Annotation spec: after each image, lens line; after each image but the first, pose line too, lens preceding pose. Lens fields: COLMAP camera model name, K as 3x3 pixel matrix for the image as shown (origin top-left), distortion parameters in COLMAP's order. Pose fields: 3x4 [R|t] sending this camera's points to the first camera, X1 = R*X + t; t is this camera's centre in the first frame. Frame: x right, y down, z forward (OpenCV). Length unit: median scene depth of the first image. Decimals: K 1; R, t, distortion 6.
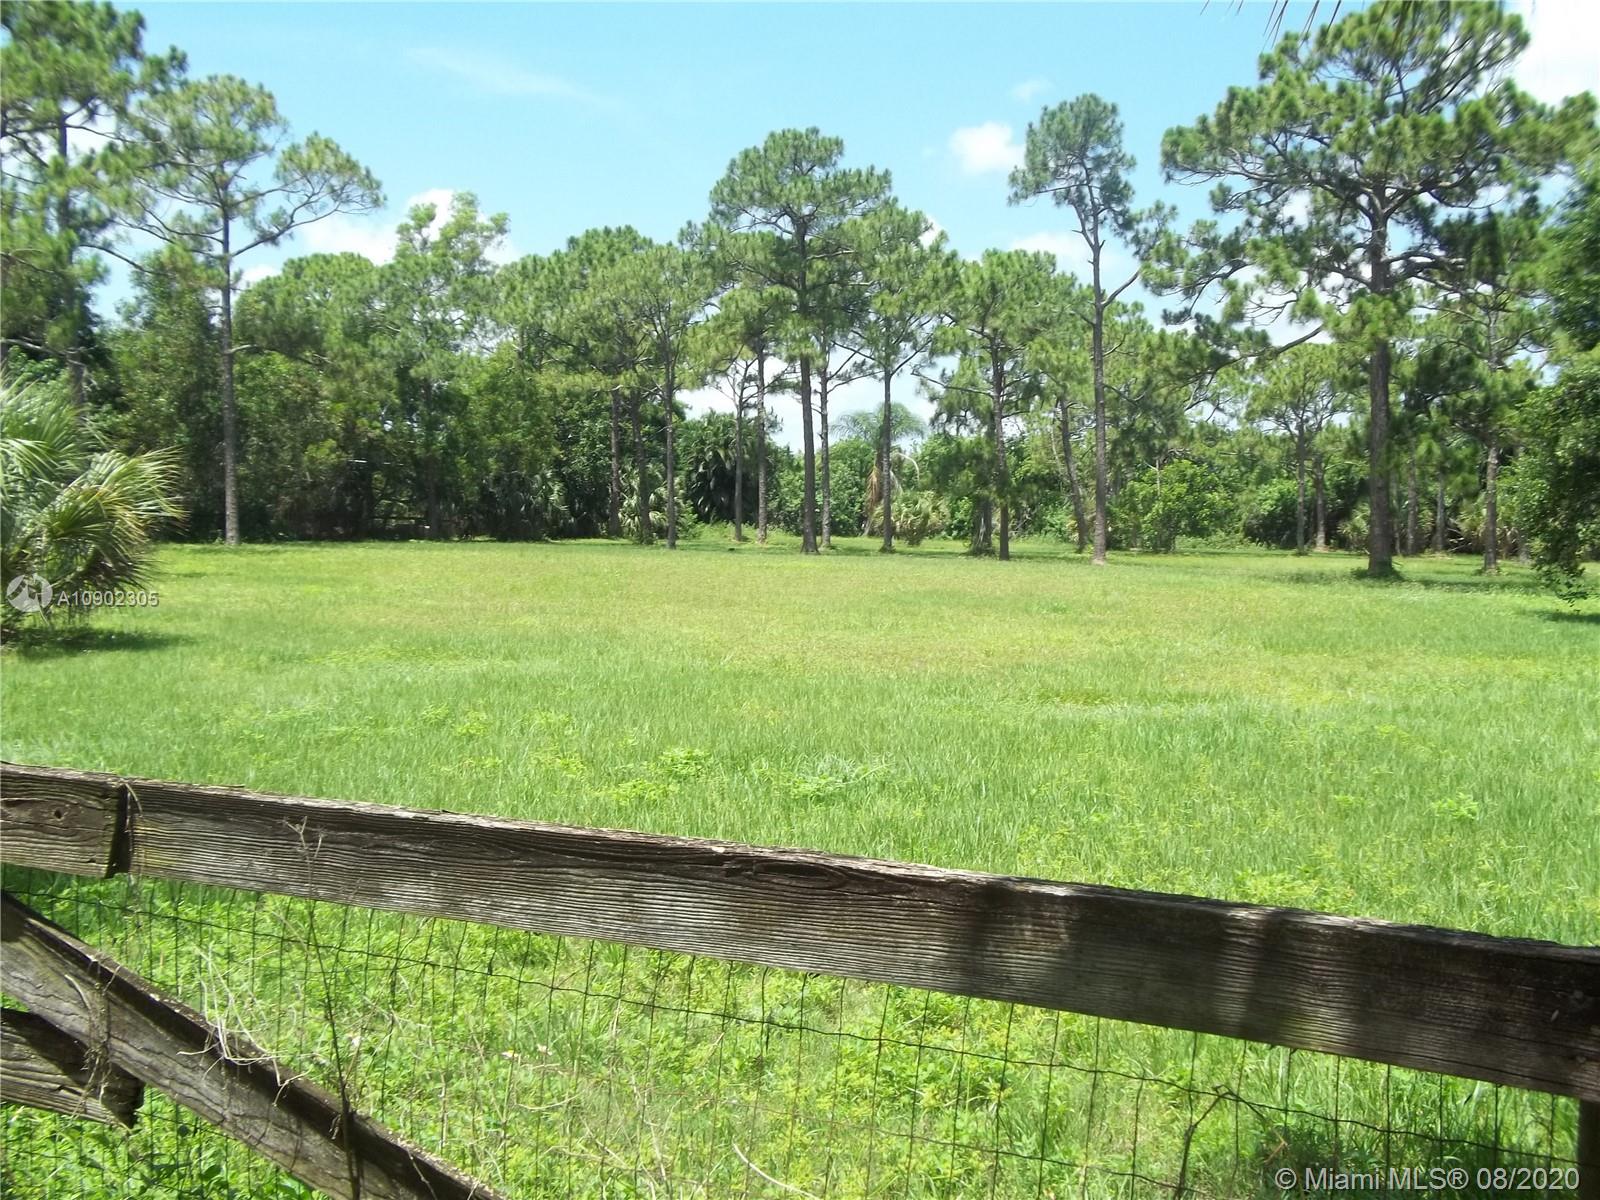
lens RADIAL K [[1529.8, 0, 800.0], [0, 1529.8, 600.0], [0, 0, 1]] dist [-0.026739, 0.020458]
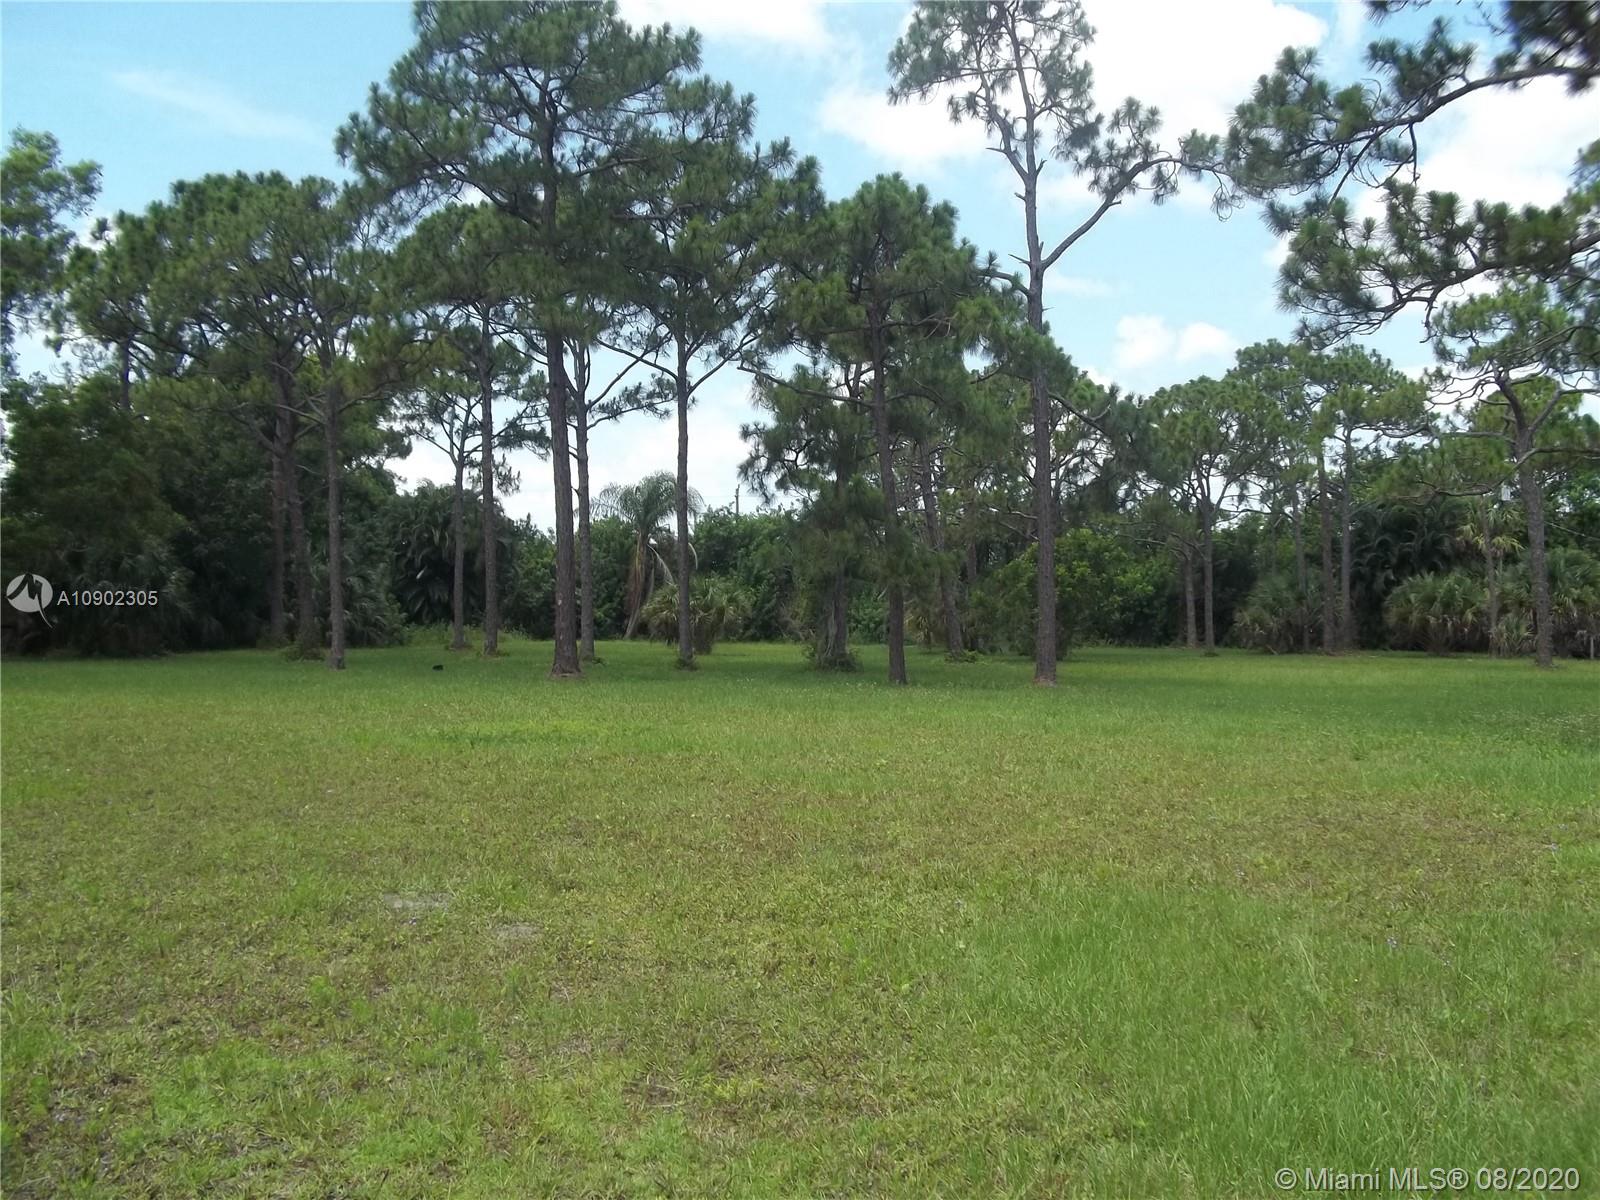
lens RADIAL K [[1529.8, 0, 800.0], [0, 1529.8, 600.0], [0, 0, 1]] dist [-0.026739, 0.020458]
pose [[0.985941, -0.010763, 0.166744, -0.002233], [0.021245, 0.997899, -0.061204, -0.018004], [-0.165735, 0.063886, 0.984099, 0.335250]]
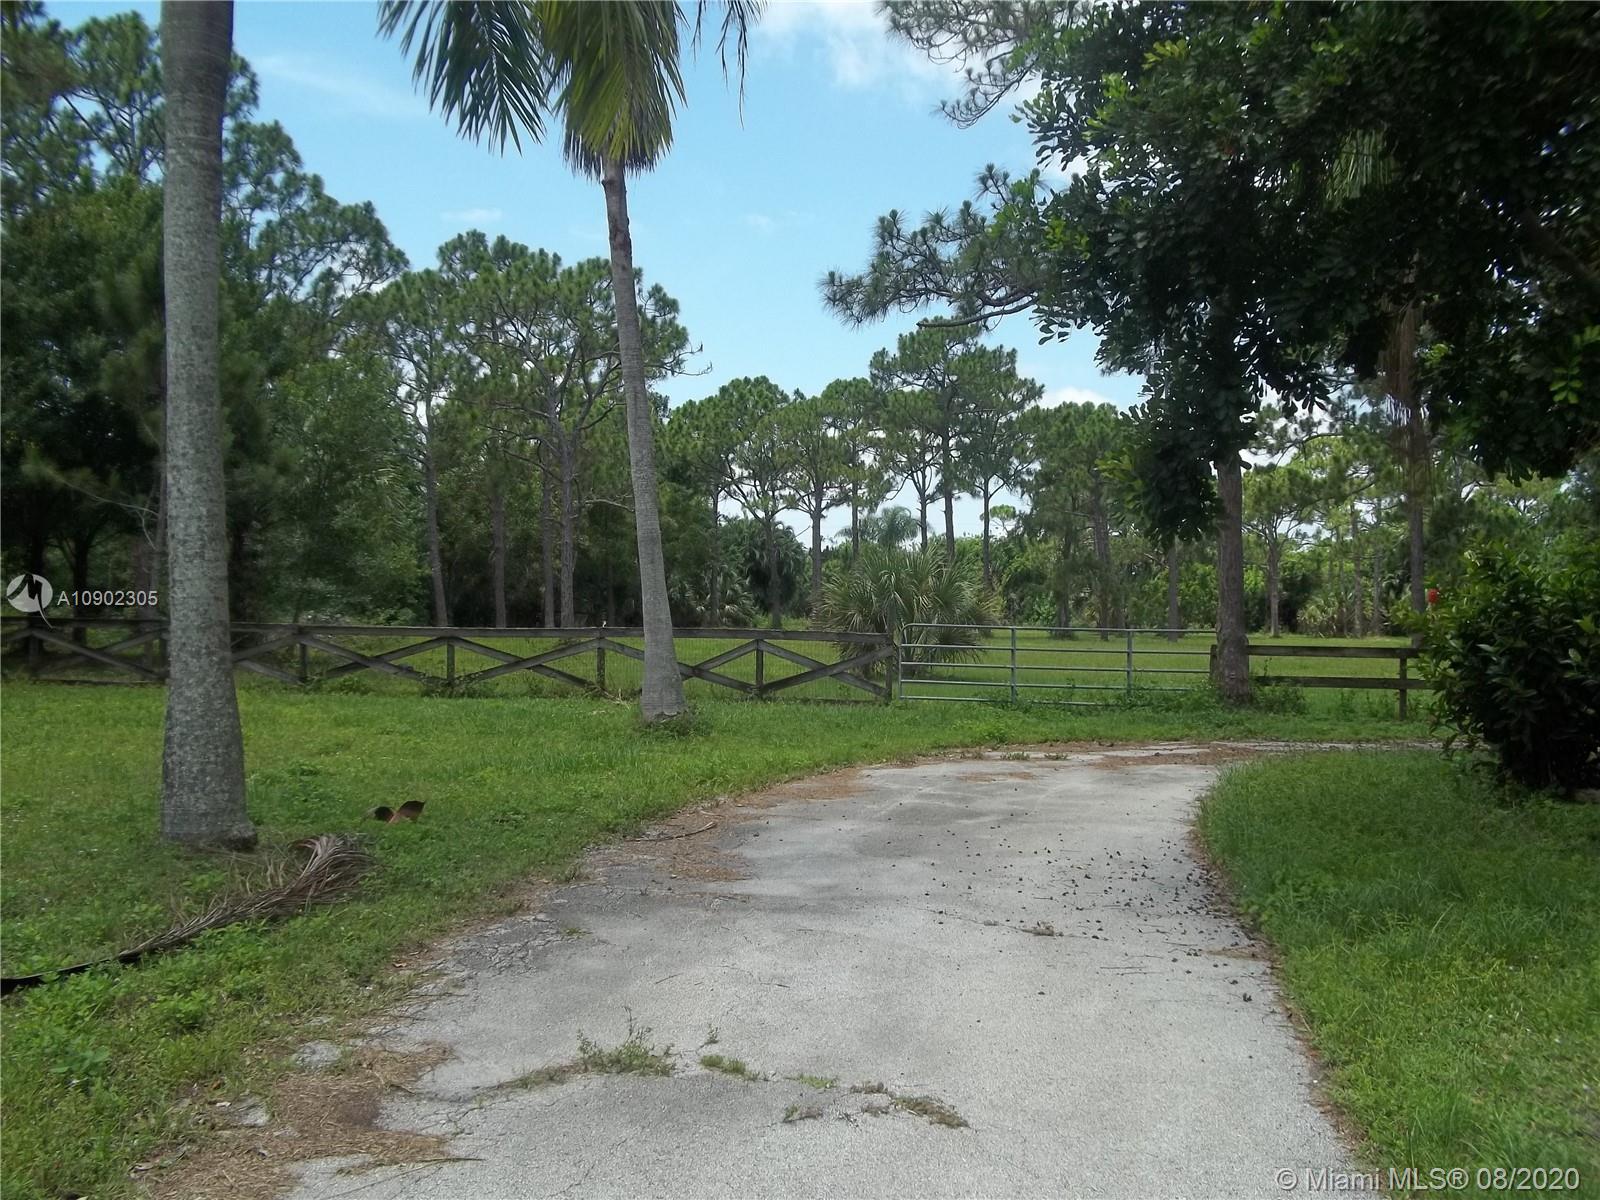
lens RADIAL K [[1529.8, 0, 800.0], [0, 1529.8, 600.0], [0, 0, 1]] dist [-0.026739, 0.020458]
pose [[0.996278, -0.004403, 0.086092, -0.191251], [0.009309, 0.998350, -0.056666, 0.007087], [-0.085700, 0.057256, 0.994674, -0.226958]]
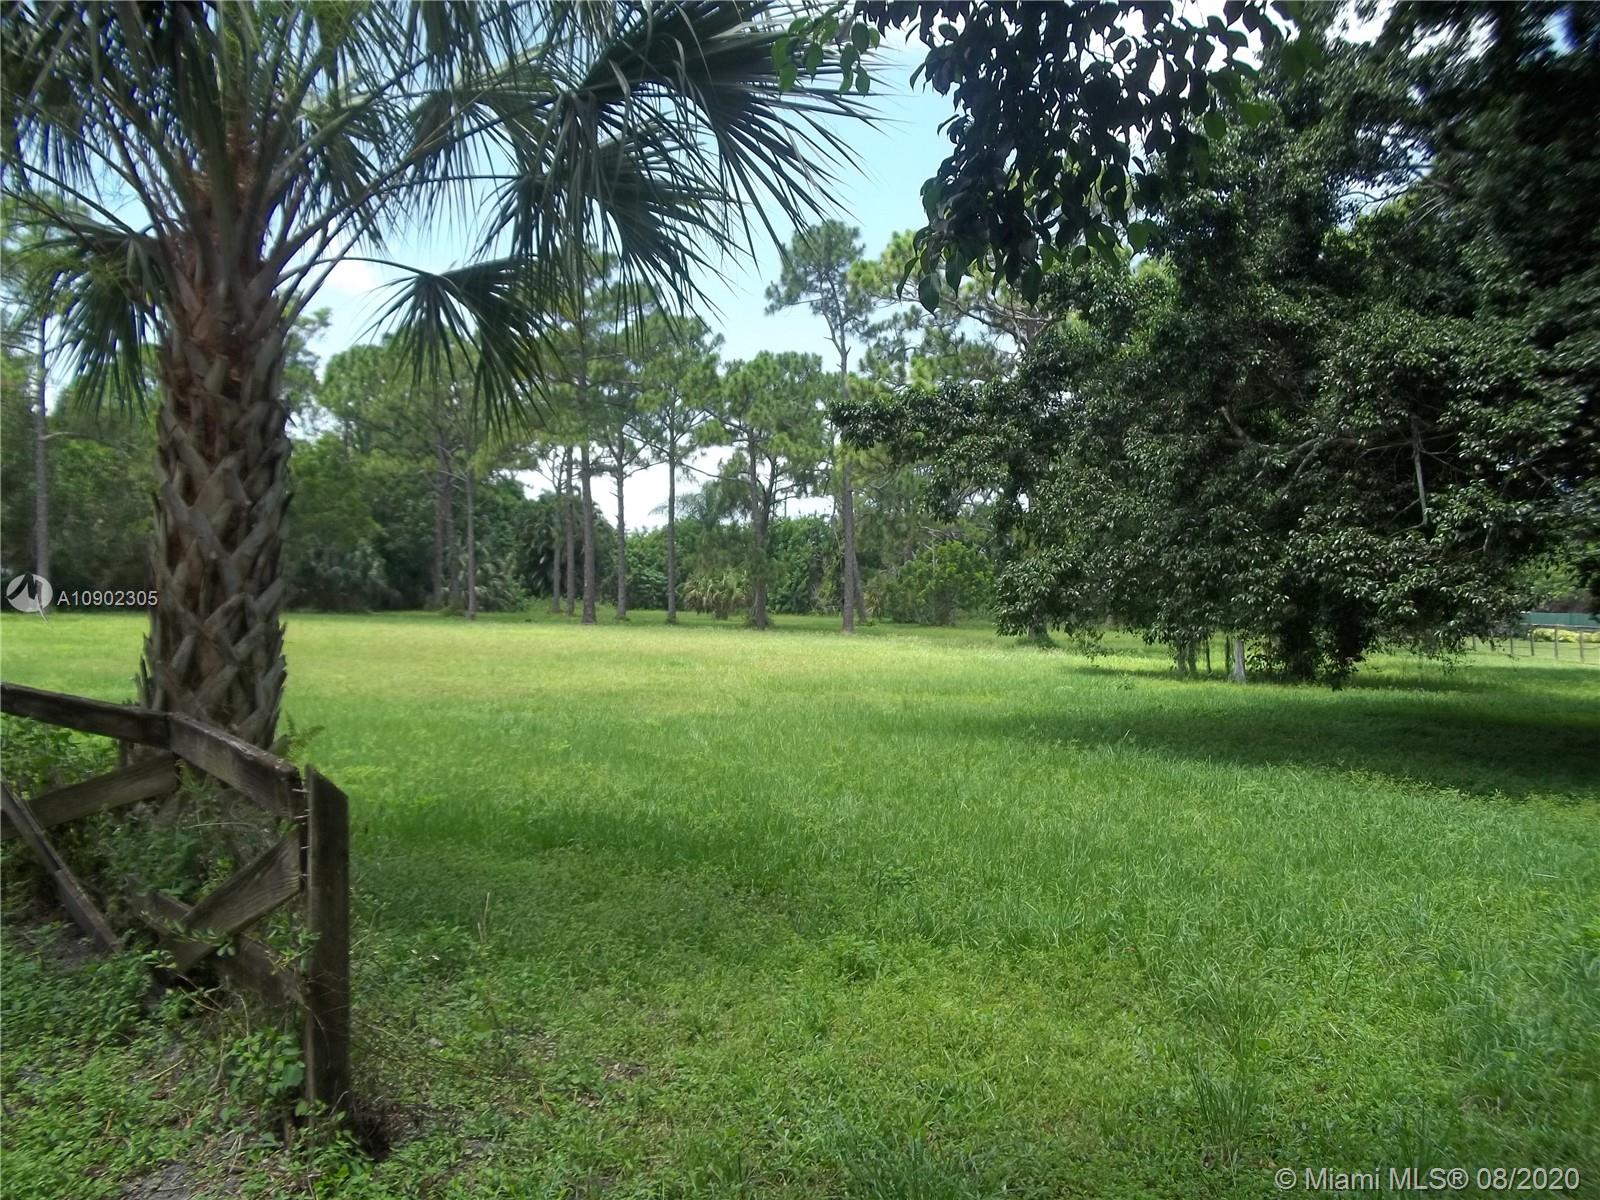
lens RADIAL K [[1523.8, 0, 800.0], [0, 1523.8, 600.0], [0, 0, 1]] dist [-0.008664, -0.016832]
pose [[0.997295, 0.002807, 0.073446, 0.064098], [0.000827, 0.998778, -0.049407, 0.005555], [-0.073495, 0.049334, 0.996075, -0.087394]]
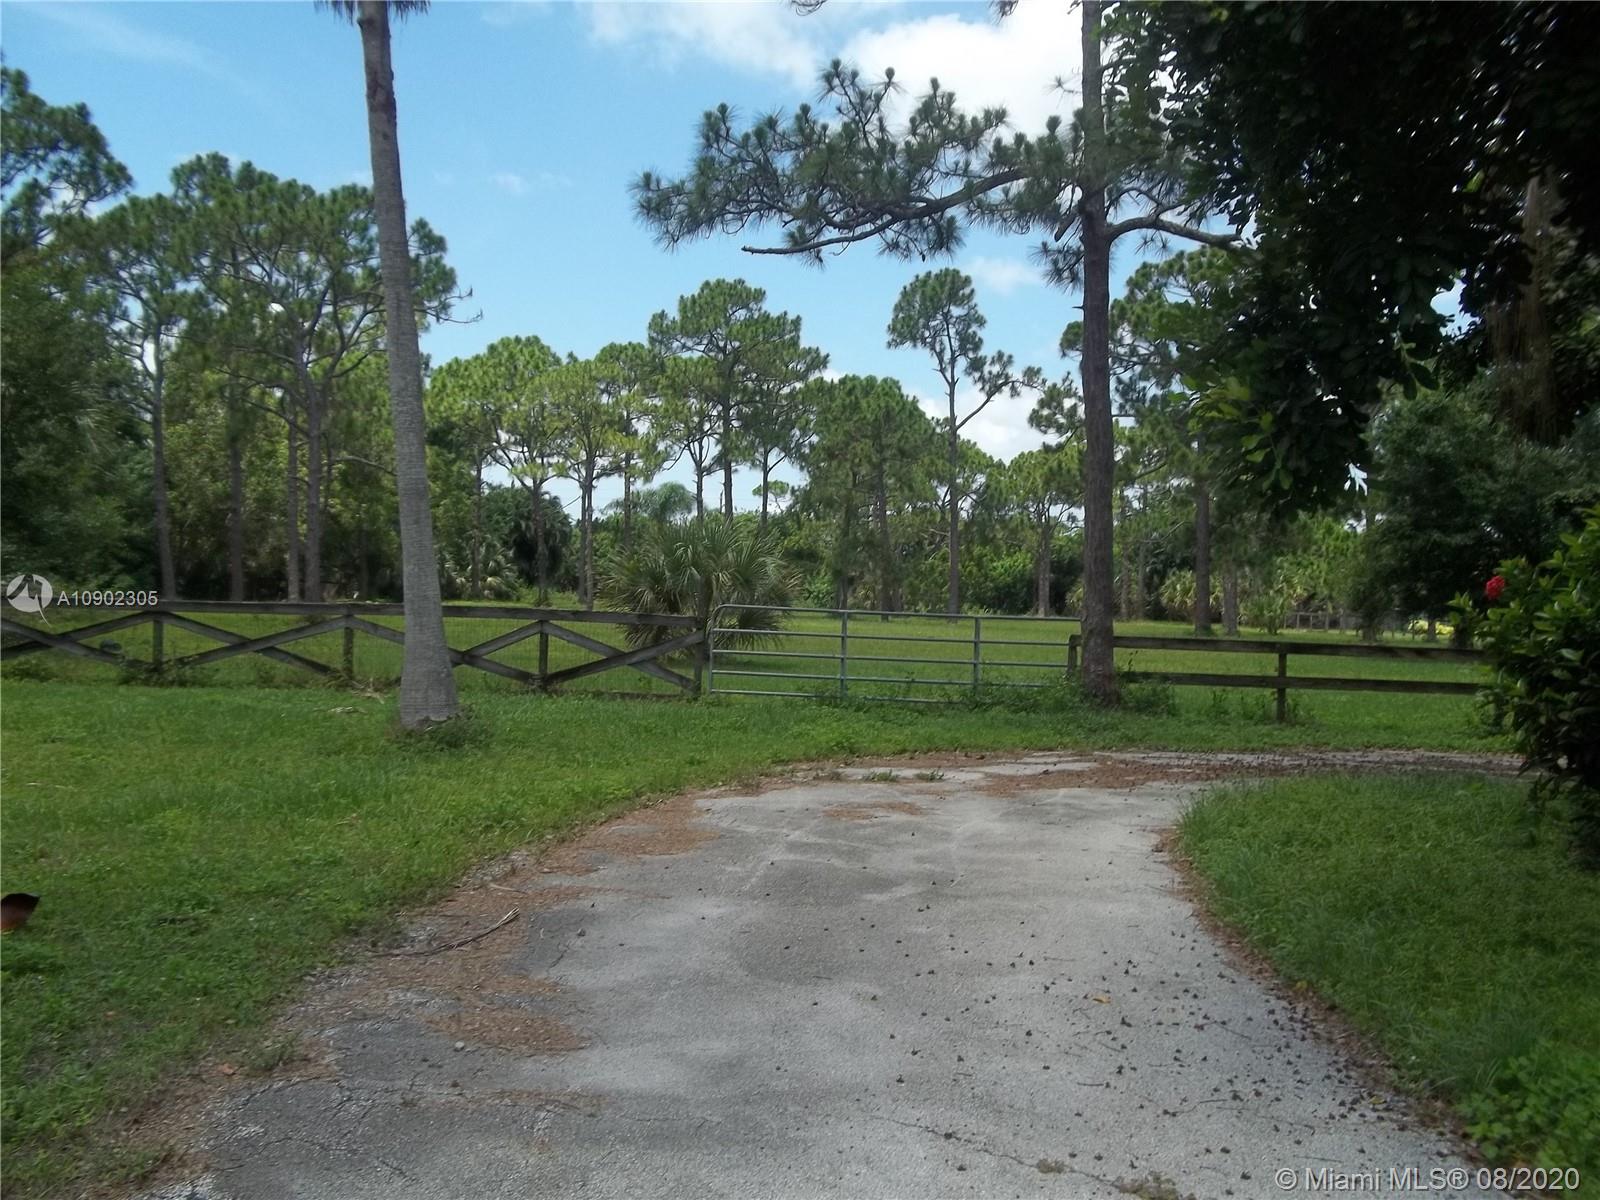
lens RADIAL K [[1529.8, 0, 800.0], [0, 1529.8, 600.0], [0, 0, 1]] dist [-0.026739, 0.020458]
pose [[0.970964, 0.010858, 0.238977, -0.192633], [-0.001358, 0.999204, -0.039881, 0.004245], [-0.239220, 0.038398, 0.970206, -0.179563]]
